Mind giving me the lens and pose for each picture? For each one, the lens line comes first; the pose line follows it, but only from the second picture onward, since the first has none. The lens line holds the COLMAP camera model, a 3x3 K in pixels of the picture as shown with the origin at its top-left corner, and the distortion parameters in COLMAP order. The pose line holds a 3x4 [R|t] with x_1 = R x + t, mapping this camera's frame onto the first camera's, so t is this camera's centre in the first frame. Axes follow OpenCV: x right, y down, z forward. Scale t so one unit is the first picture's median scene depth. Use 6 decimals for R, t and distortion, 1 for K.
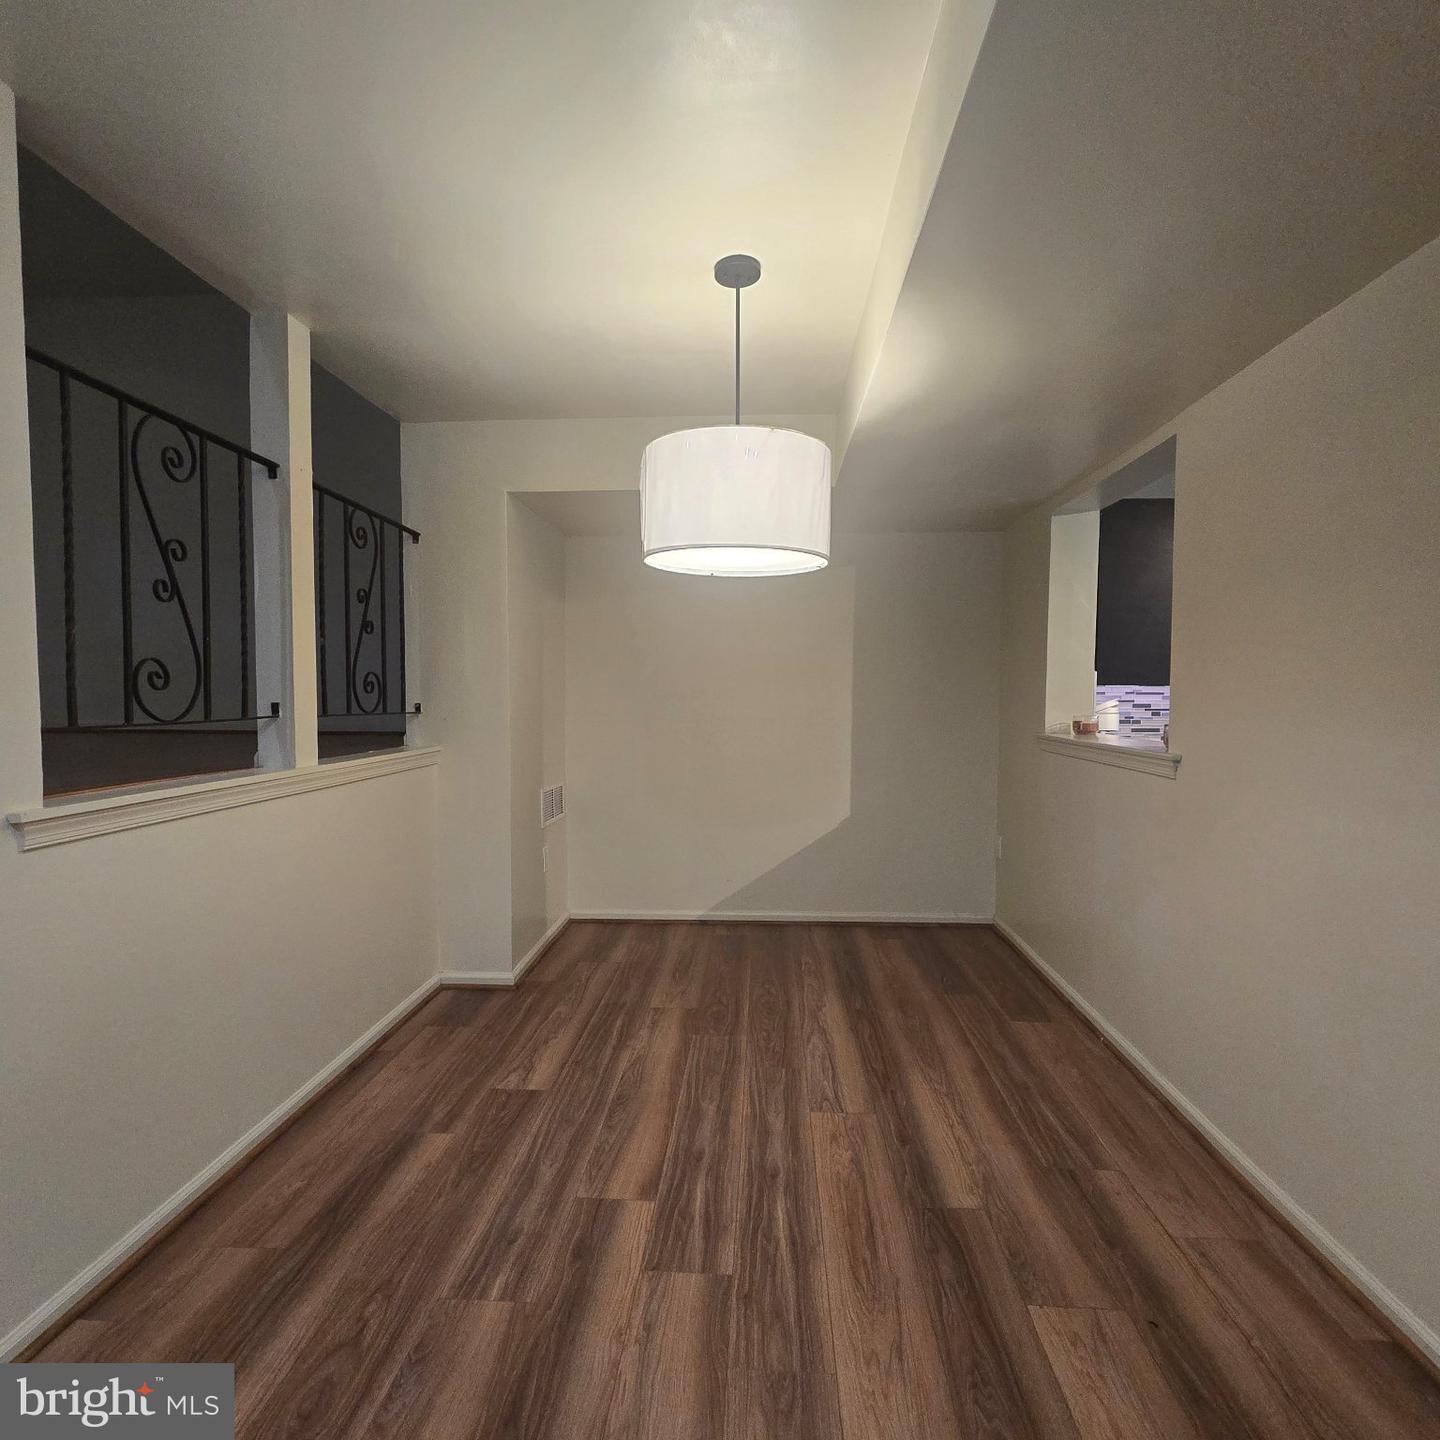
lens RADIAL K [[789.8, 0, 720.0], [0, 789.8, 720.0], [0, 0, 1]] dist [0.002454, 0.000319]
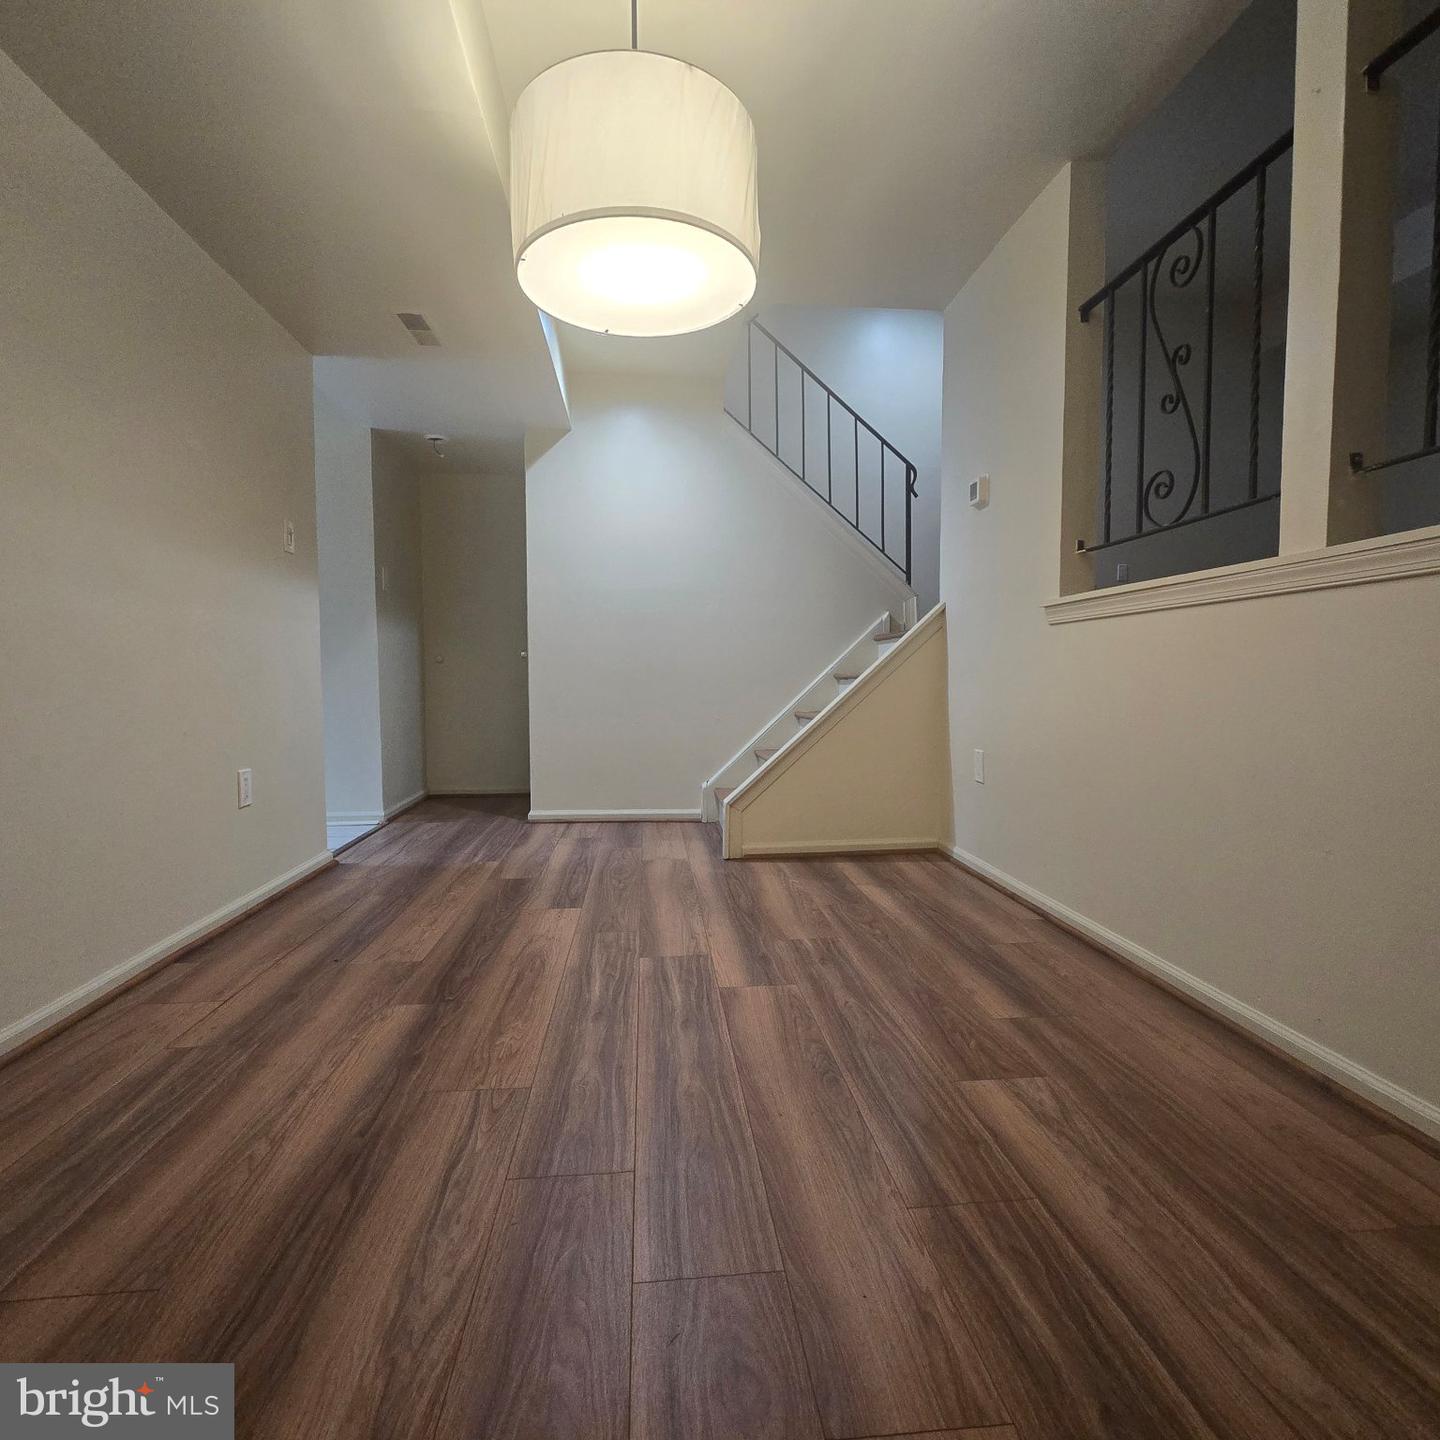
lens RADIAL K [[789.8, 0, 720.0], [0, 789.8, 720.0], [0, 0, 1]] dist [0.002454, 0.000319]
pose [[-0.988128, 0.010595, -0.153267, 0.068309], [-0.002215, 0.996533, 0.083163, 0.172740], [0.153617, 0.082515, -0.984679, 1.930463]]
